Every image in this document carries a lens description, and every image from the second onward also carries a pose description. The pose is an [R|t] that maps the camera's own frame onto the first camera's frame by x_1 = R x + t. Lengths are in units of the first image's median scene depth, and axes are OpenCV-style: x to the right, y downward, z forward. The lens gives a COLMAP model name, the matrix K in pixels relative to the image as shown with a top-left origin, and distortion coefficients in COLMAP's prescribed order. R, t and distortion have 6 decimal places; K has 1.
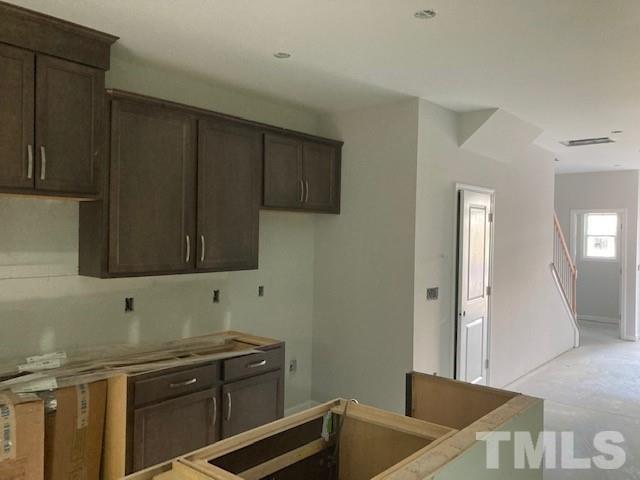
lens RADIAL K [[526.7, 0, 325.2], [0, 526.7, 239.3], [0, 0, 1]] dist [0.012029, -0.002518]
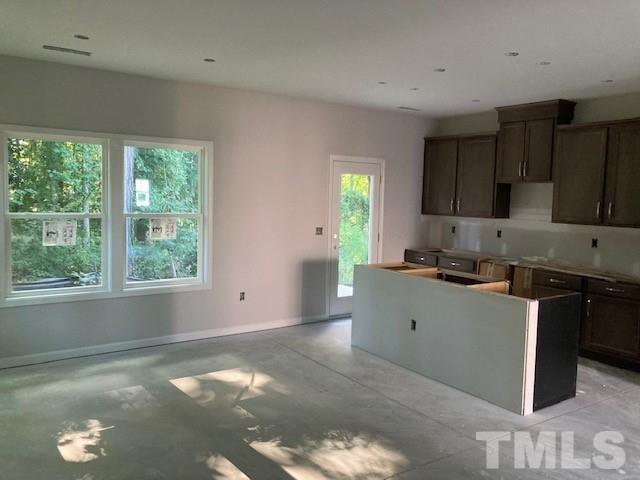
lens RADIAL K [[522.9, 0, 327.1], [0, 522.9, 234.9], [0, 0, 1]] dist [0.023620, -0.019166]
pose [[-0.247476, 0.053691, -0.967405, 1.412918], [-0.042913, 0.996876, 0.066305, 0.021665], [0.967943, 0.057923, -0.244398, 0.557717]]
